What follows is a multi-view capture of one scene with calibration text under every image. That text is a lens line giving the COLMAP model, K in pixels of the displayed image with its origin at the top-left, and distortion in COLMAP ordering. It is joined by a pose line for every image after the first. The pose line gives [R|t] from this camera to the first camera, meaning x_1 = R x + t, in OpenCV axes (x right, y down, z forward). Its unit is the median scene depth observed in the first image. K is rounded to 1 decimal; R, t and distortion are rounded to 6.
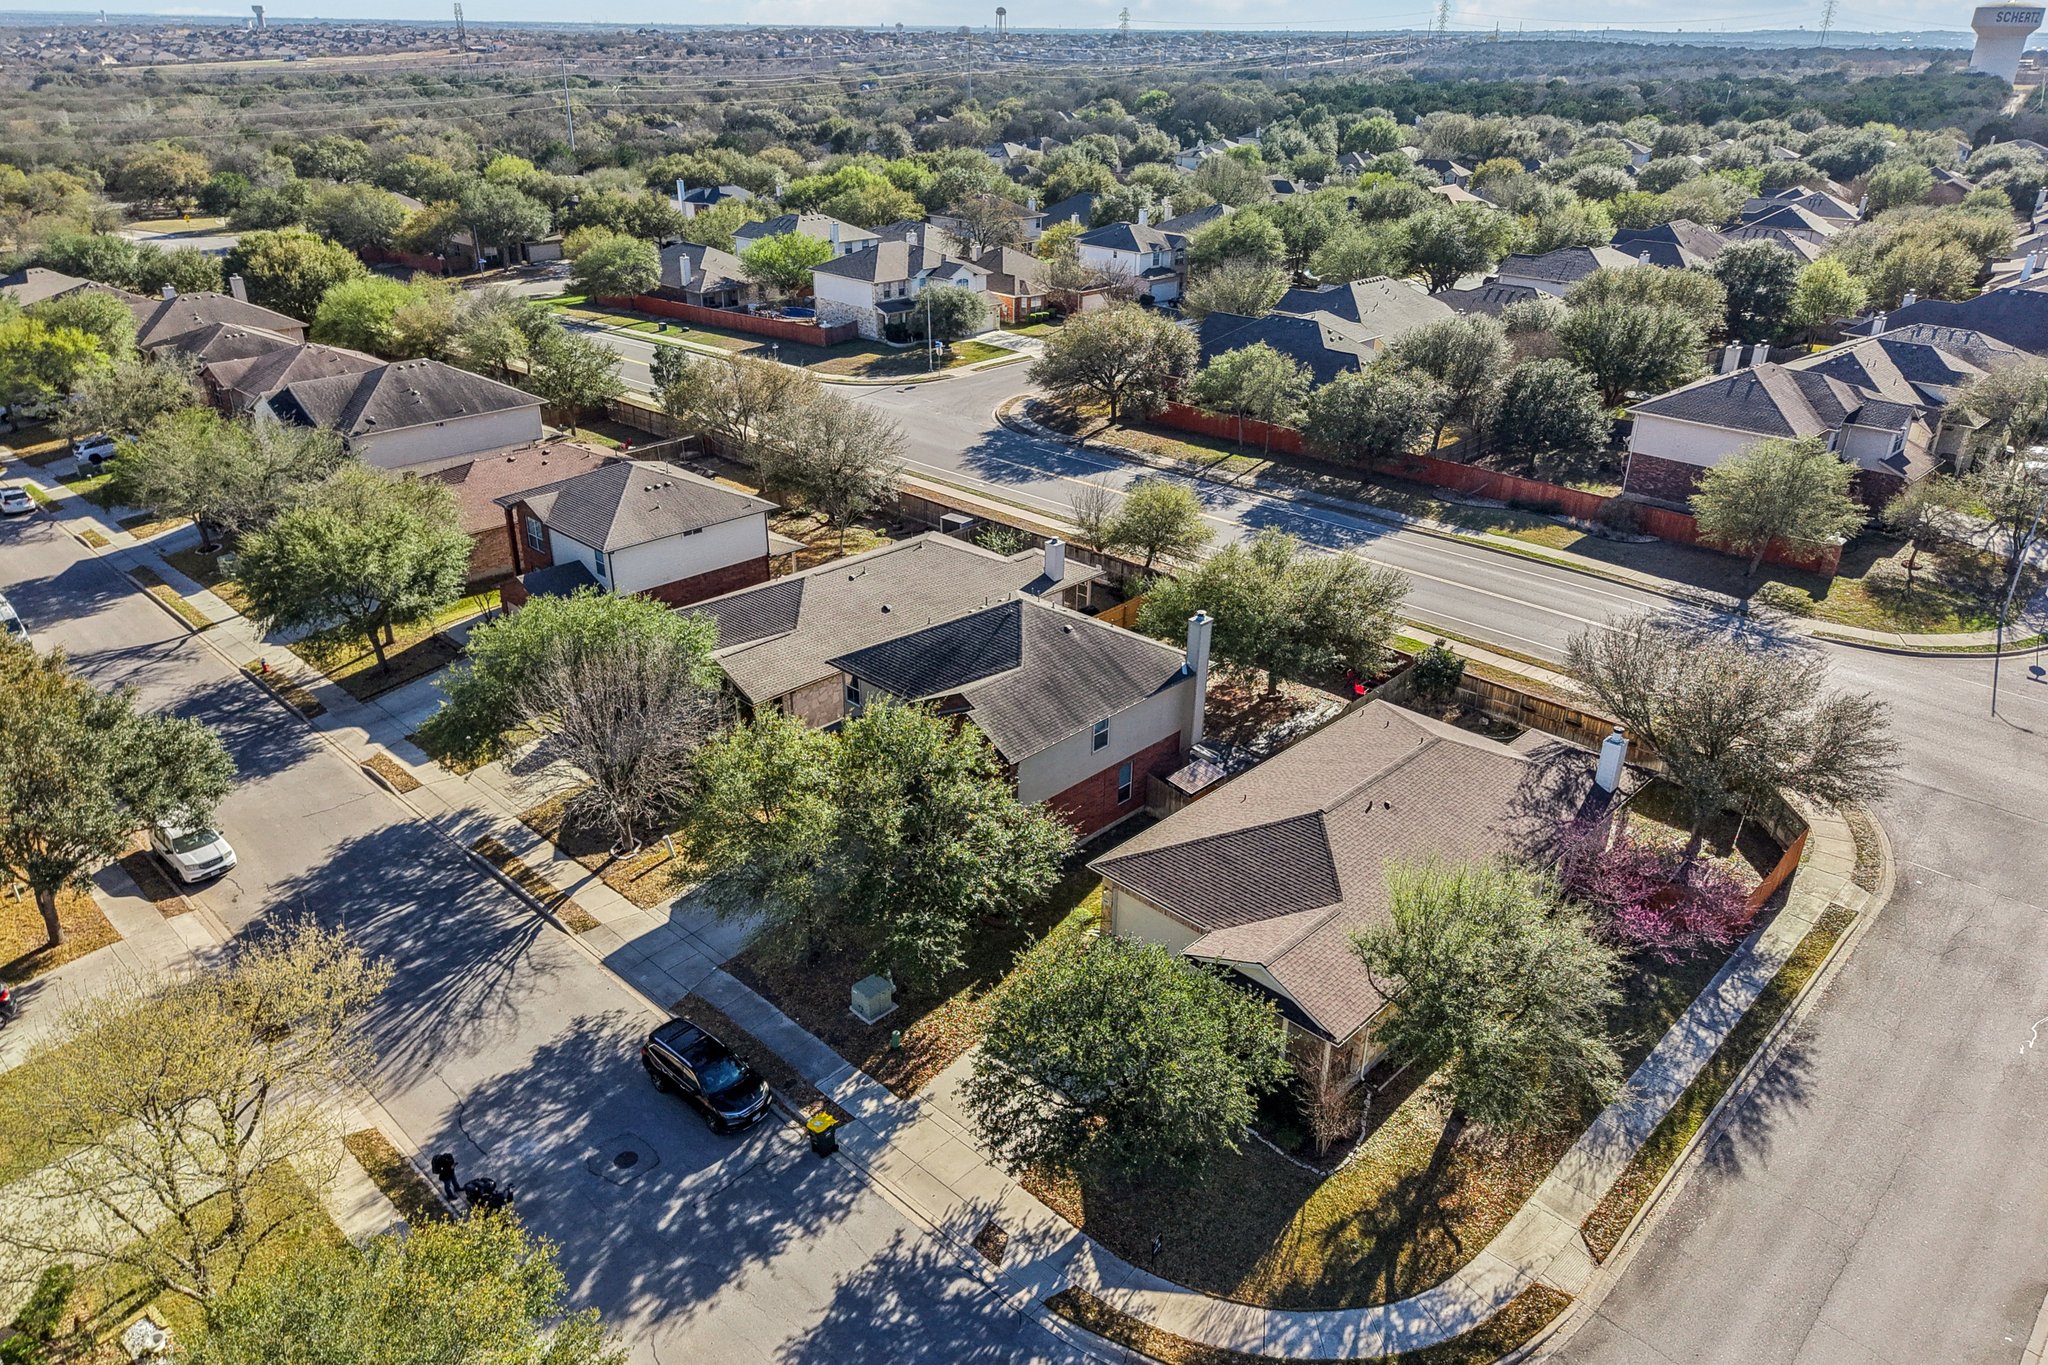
lens RADIAL K [[1376.8, 0, 1028.8], [0, 1376.8, 682.1], [0, 0, 1]] dist [0.002270, 0.018516]
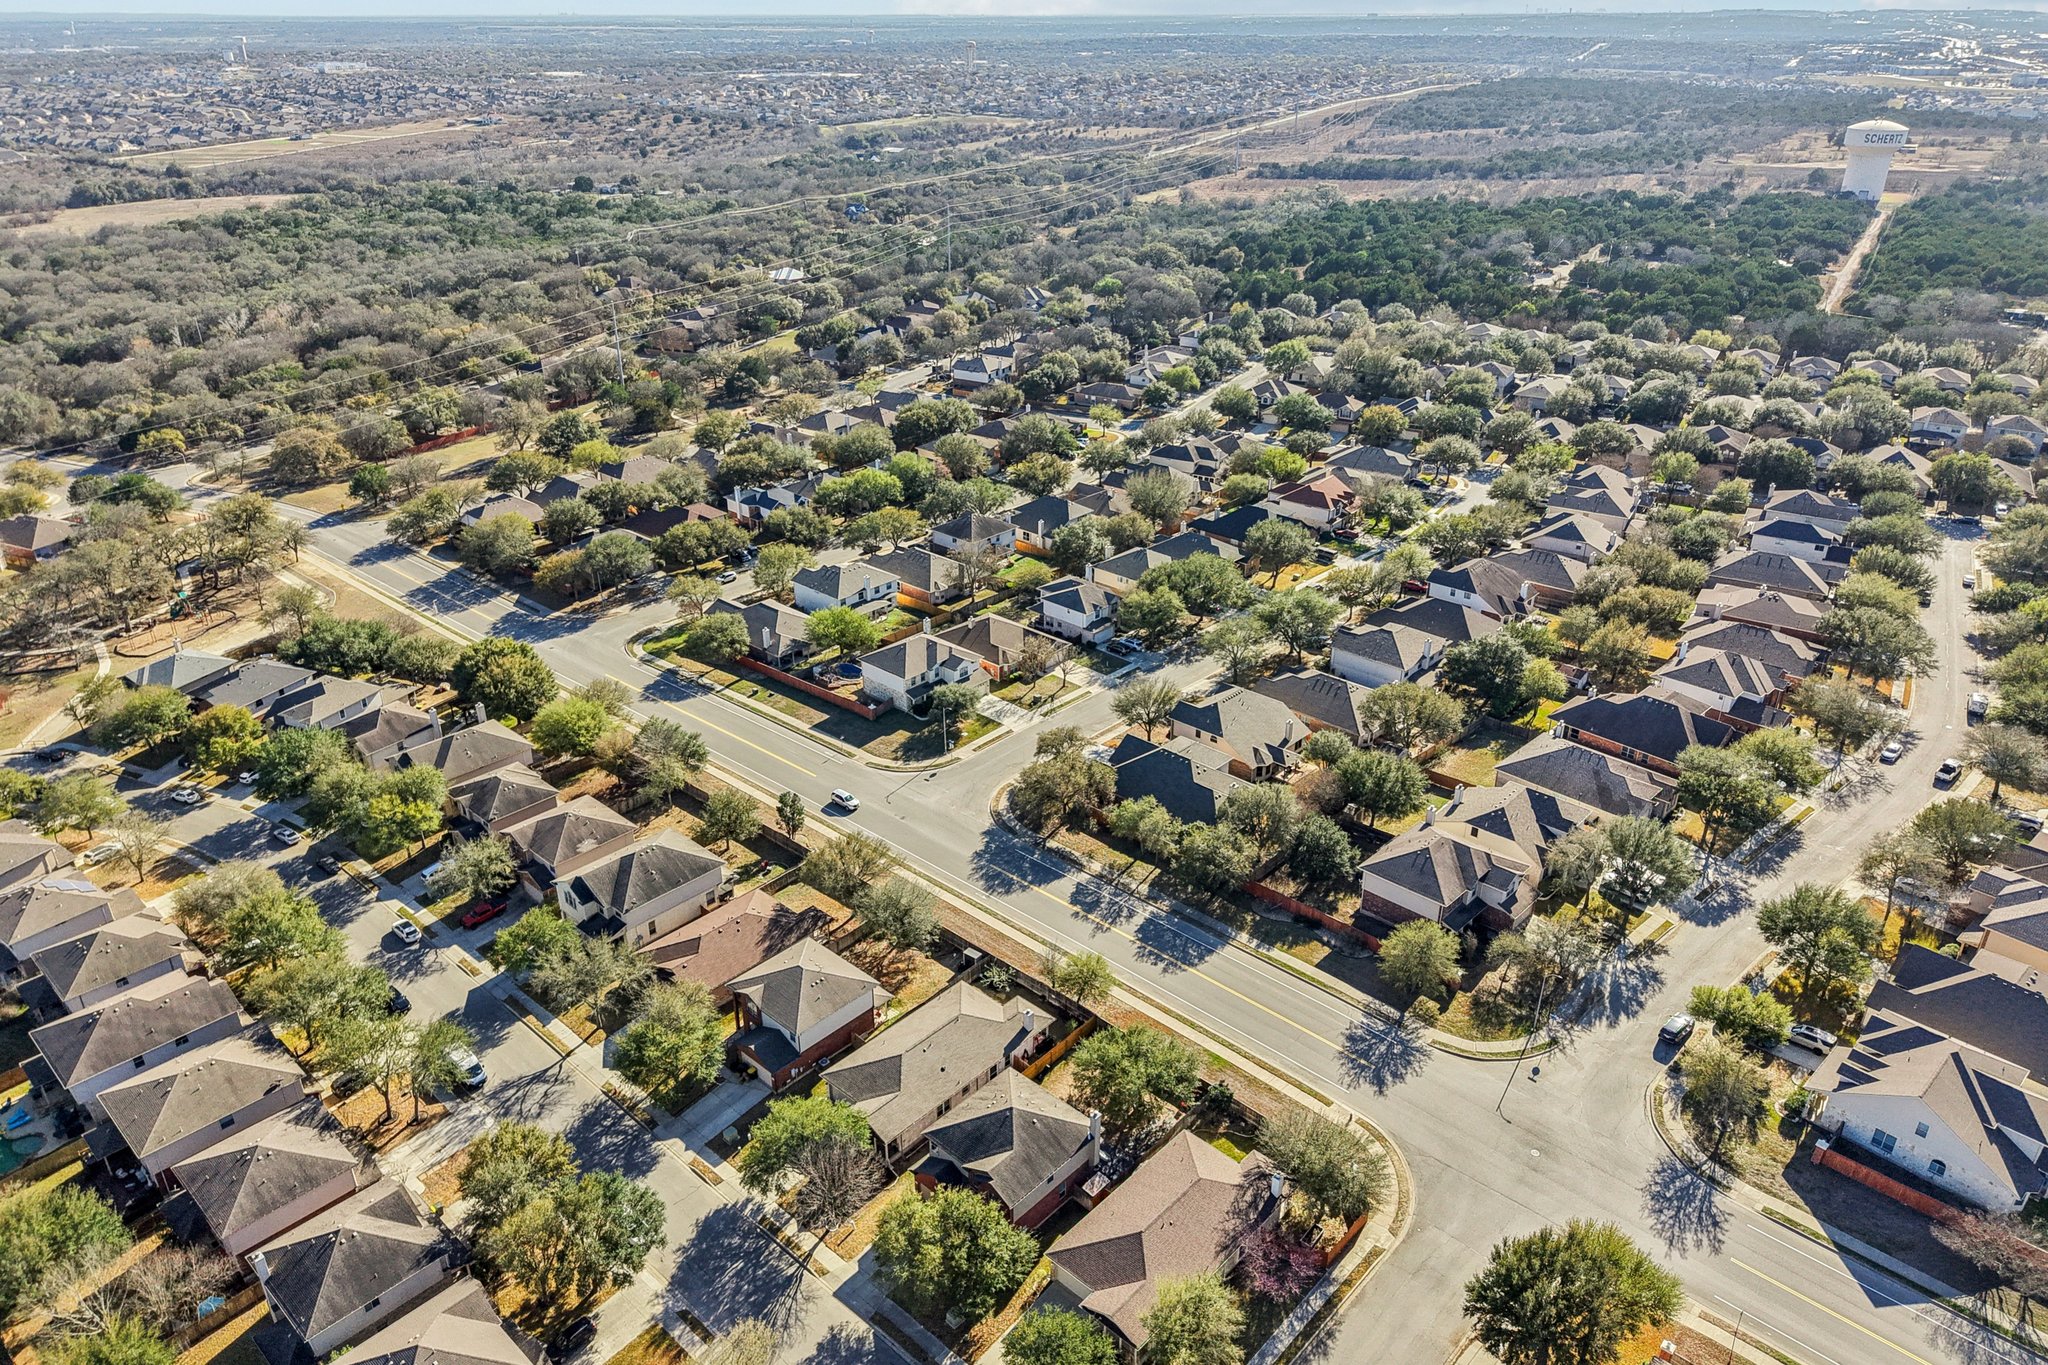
lens RADIAL K [[1341.9, 0, 1034.5], [0, 1341.9, 712.3], [0, 0, 1]] dist [0.053206, -0.098041]
pose [[0.999676, -0.017439, 0.018555, 0.000895], [0.016849, 0.999362, 0.031503, -0.501648], [-0.019093, -0.031180, 0.999331, -0.741860]]
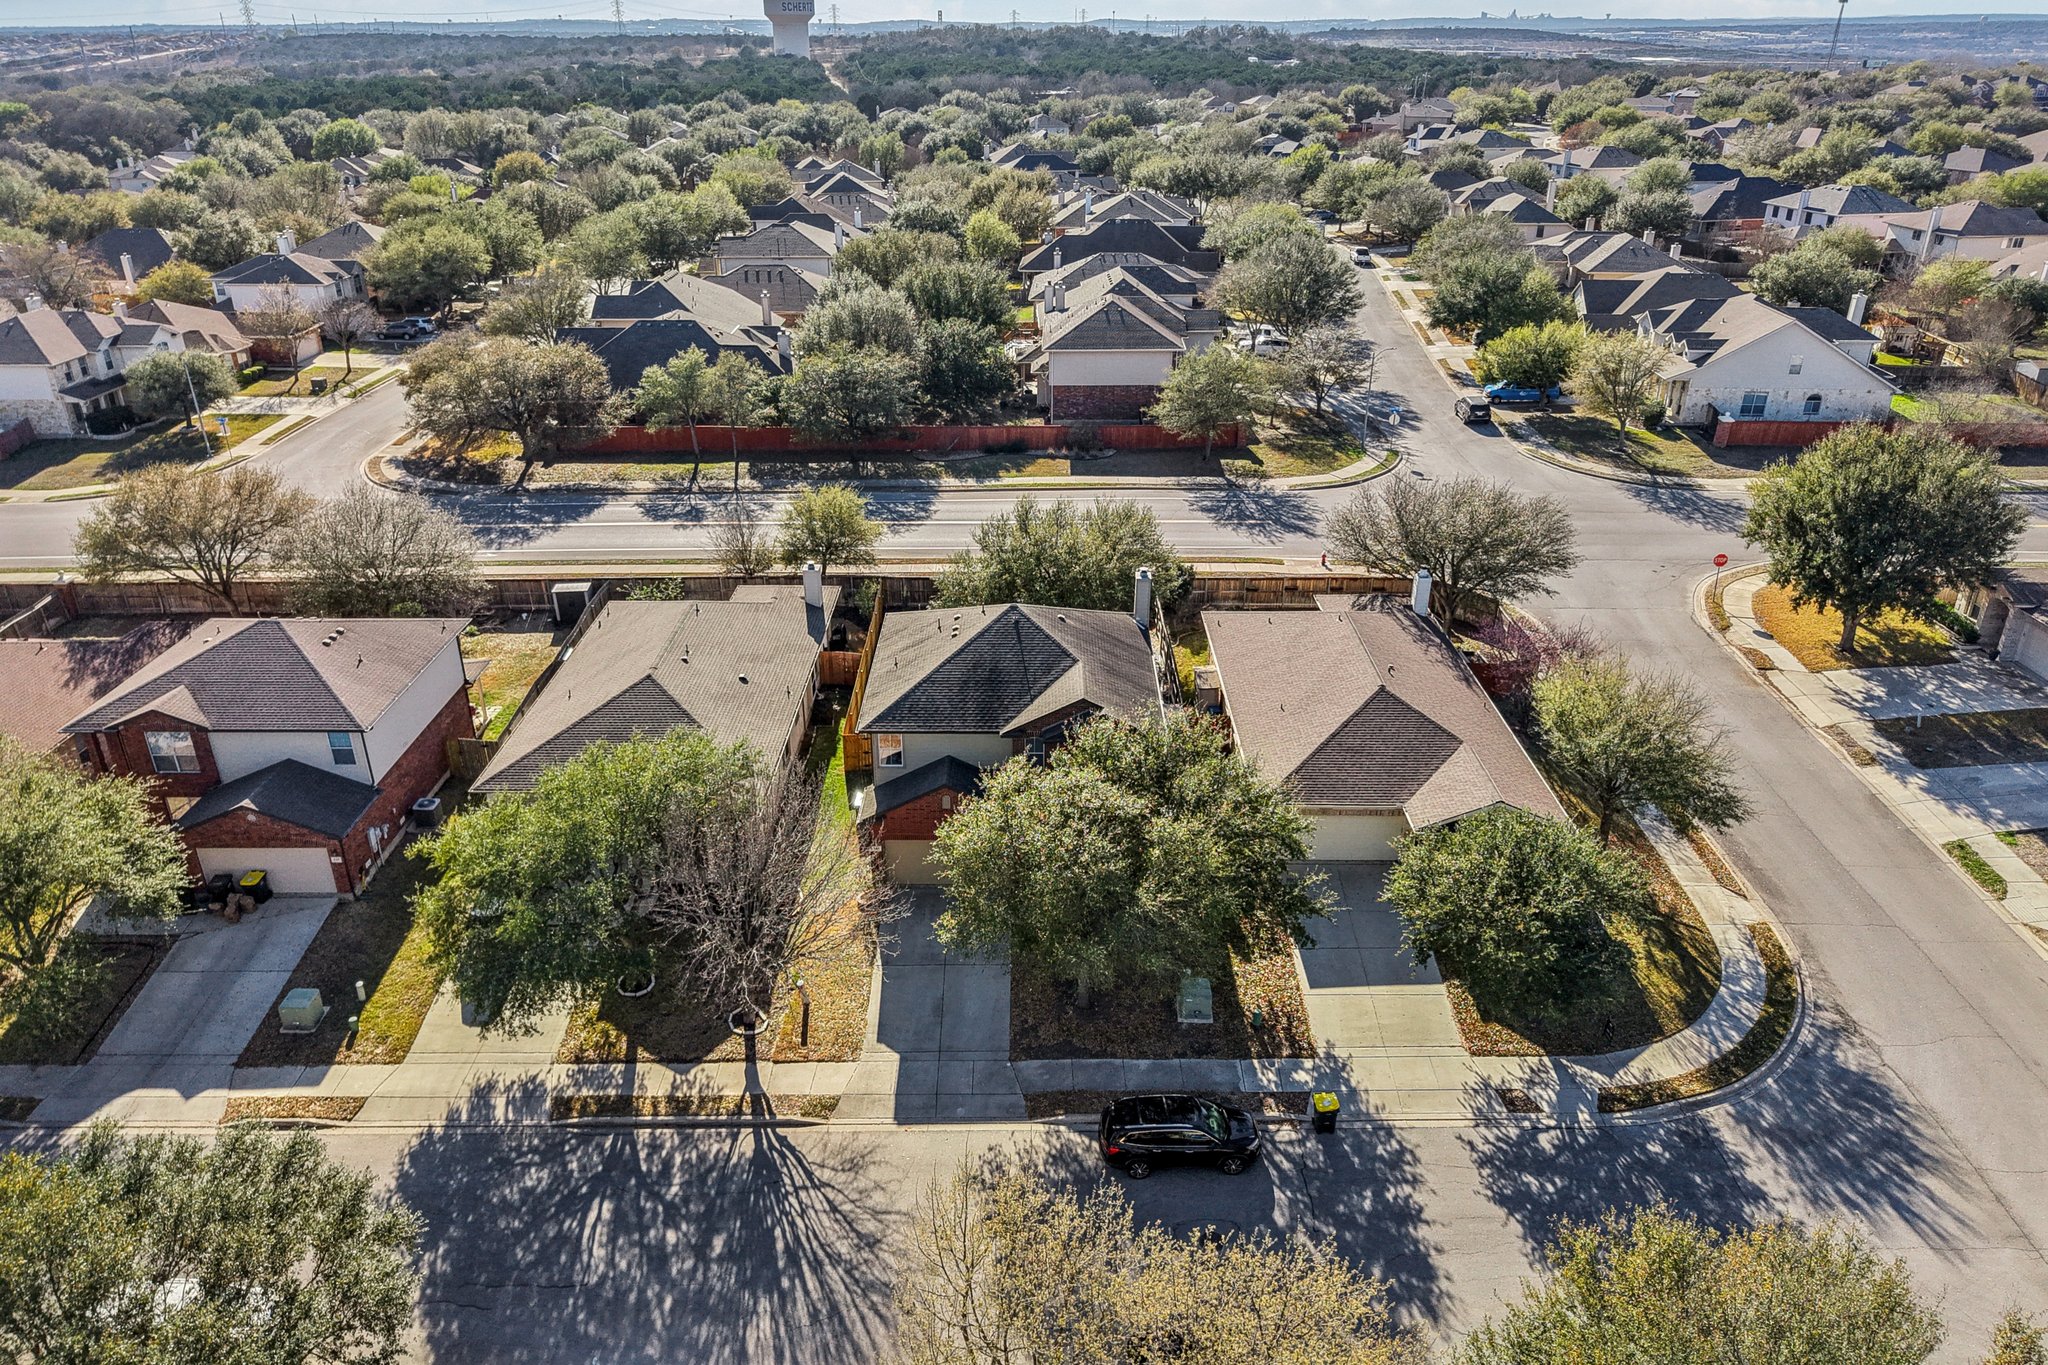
lens RADIAL K [[1341.9, 0, 1034.5], [0, 1341.9, 712.3], [0, 0, 1]] dist [0.053206, -0.098041]
pose [[0.721952, -0.324049, 0.611374, -0.407580], [0.303631, 0.942312, 0.140908, -0.079126], [-0.621767, 0.083903, 0.778695, 0.161573]]
